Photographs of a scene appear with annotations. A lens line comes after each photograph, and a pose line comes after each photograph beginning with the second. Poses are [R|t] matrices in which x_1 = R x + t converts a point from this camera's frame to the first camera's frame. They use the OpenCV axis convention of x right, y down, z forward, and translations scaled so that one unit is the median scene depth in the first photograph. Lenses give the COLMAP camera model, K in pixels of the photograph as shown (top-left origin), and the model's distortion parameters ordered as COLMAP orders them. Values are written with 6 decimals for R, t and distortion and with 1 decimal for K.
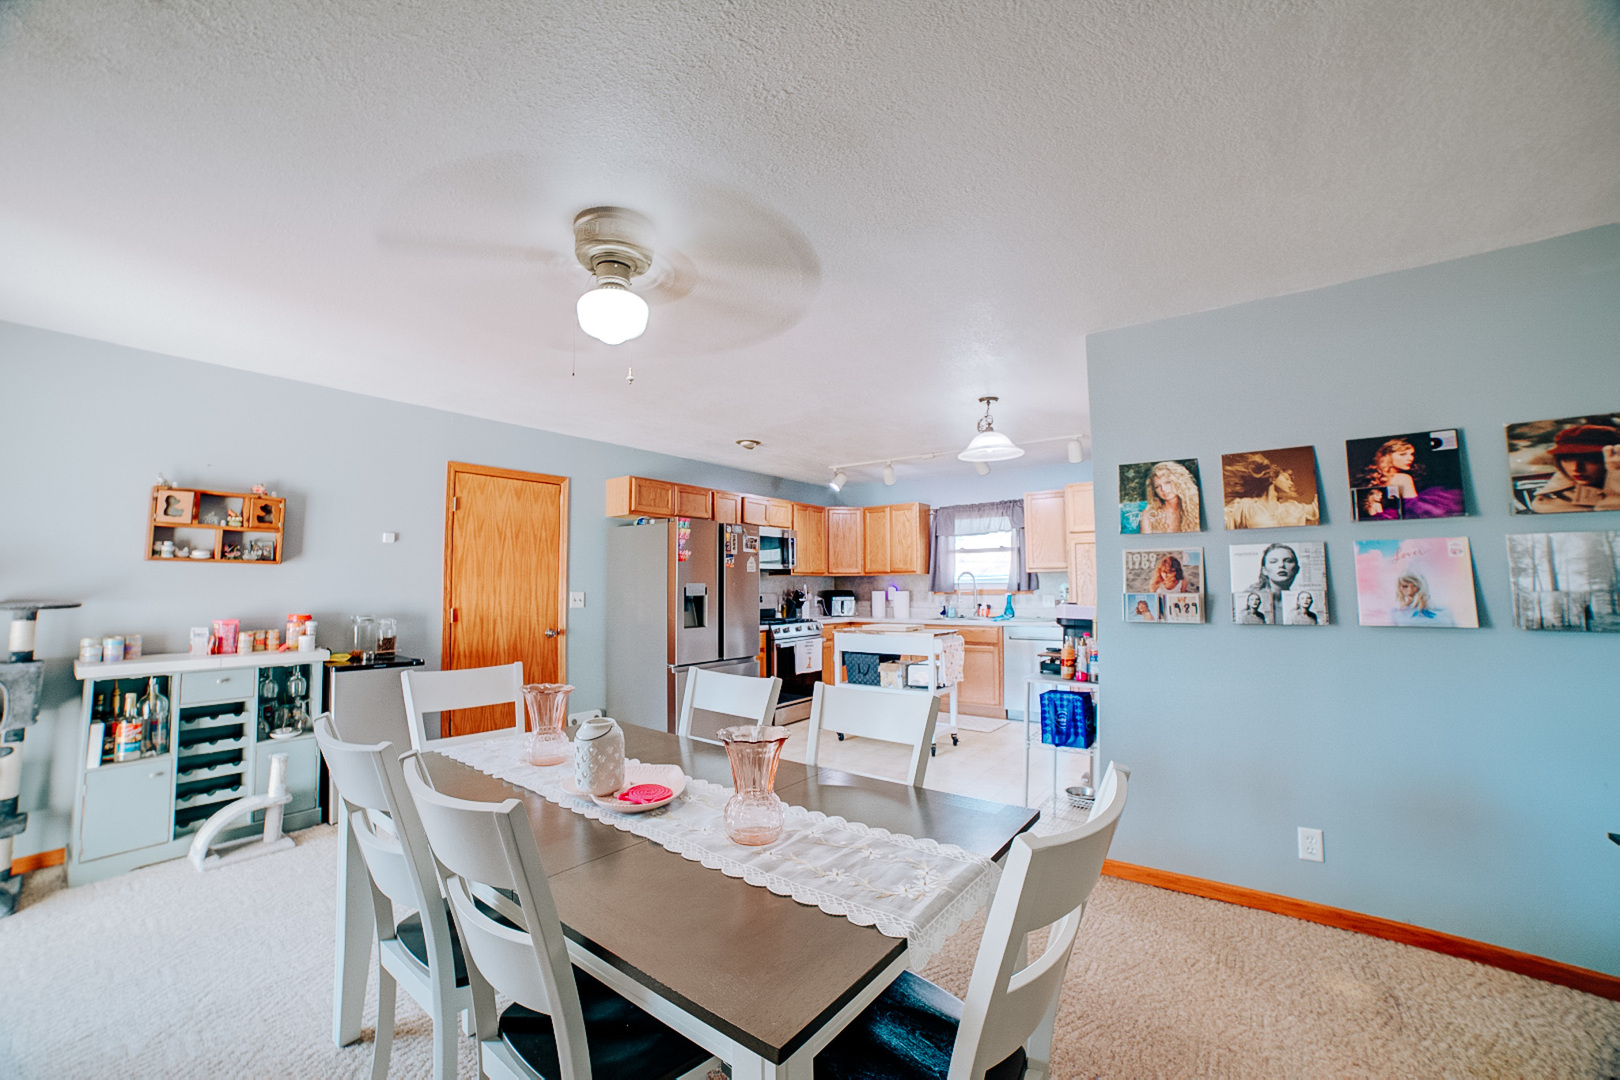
lens RADIAL K [[625.8, 0, 800.8], [0, 625.8, 550.1], [0, 0, 1]] dist [-0.087157, 0.024094]
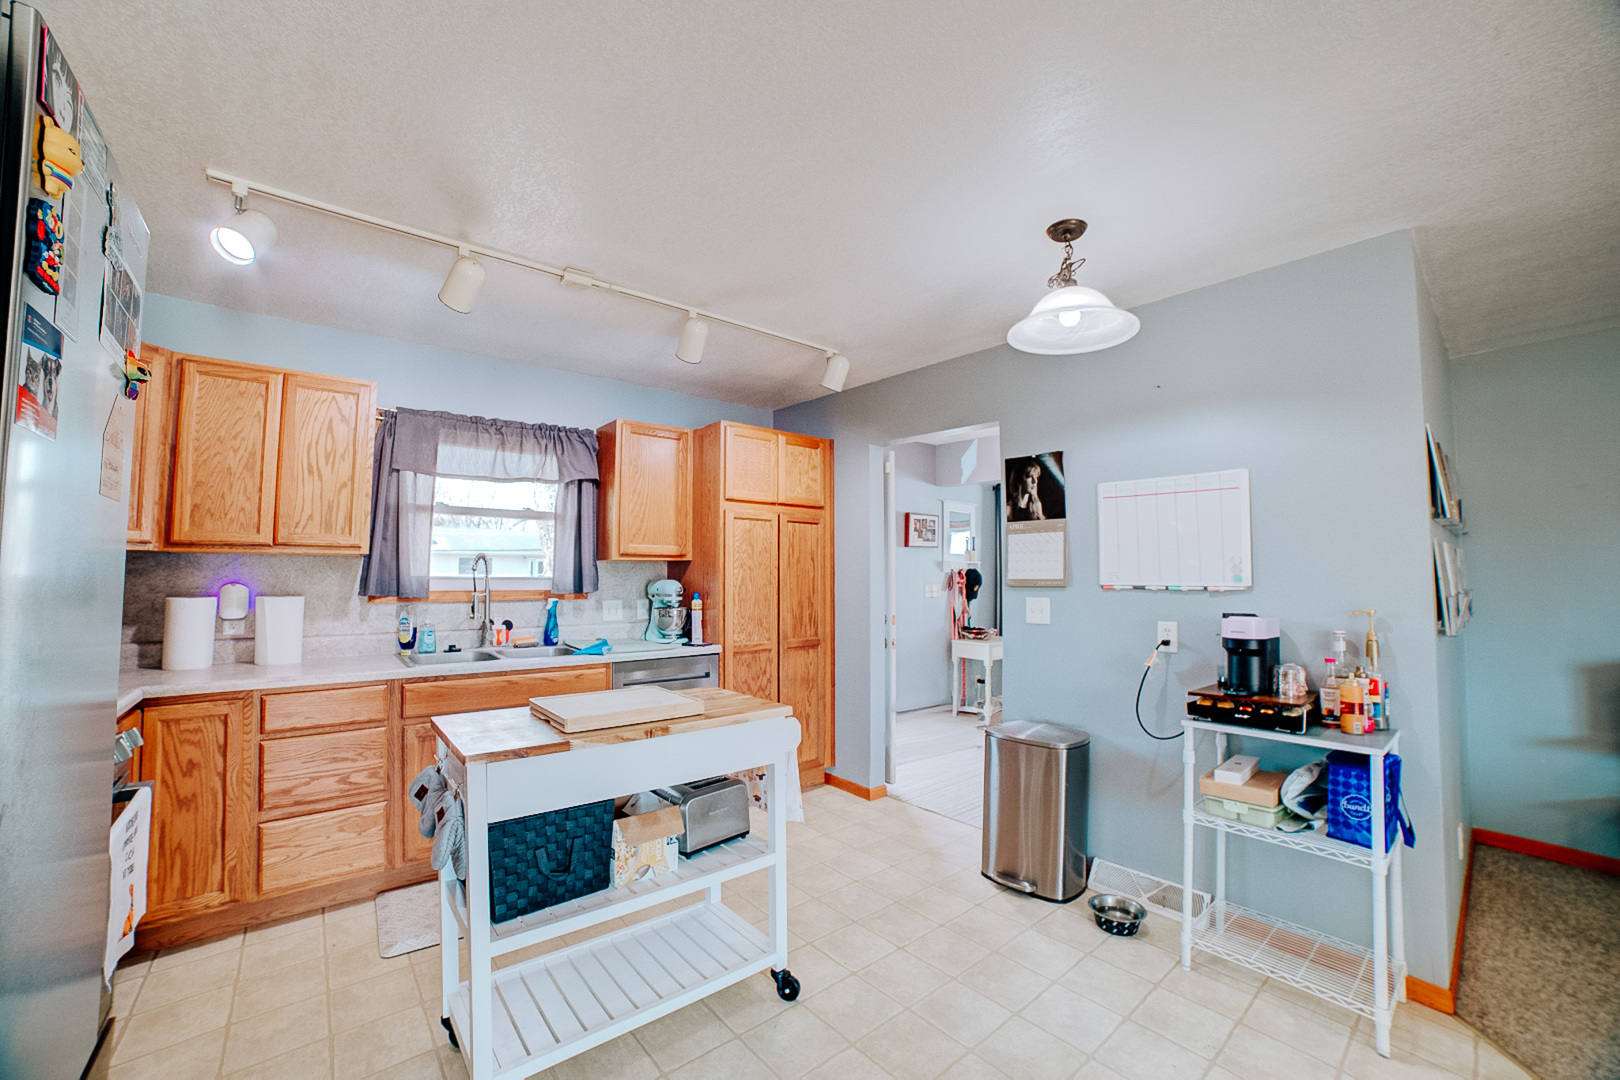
lens RADIAL K [[625.8, 0, 800.8], [0, 625.8, 550.1], [0, 0, 1]] dist [-0.087157, 0.024094]
pose [[0.232033, 0.050722, 0.971385, -0.131638], [-0.057763, 0.997596, -0.038292, 0.034312], [-0.970991, -0.047225, 0.234405, 0.630566]]
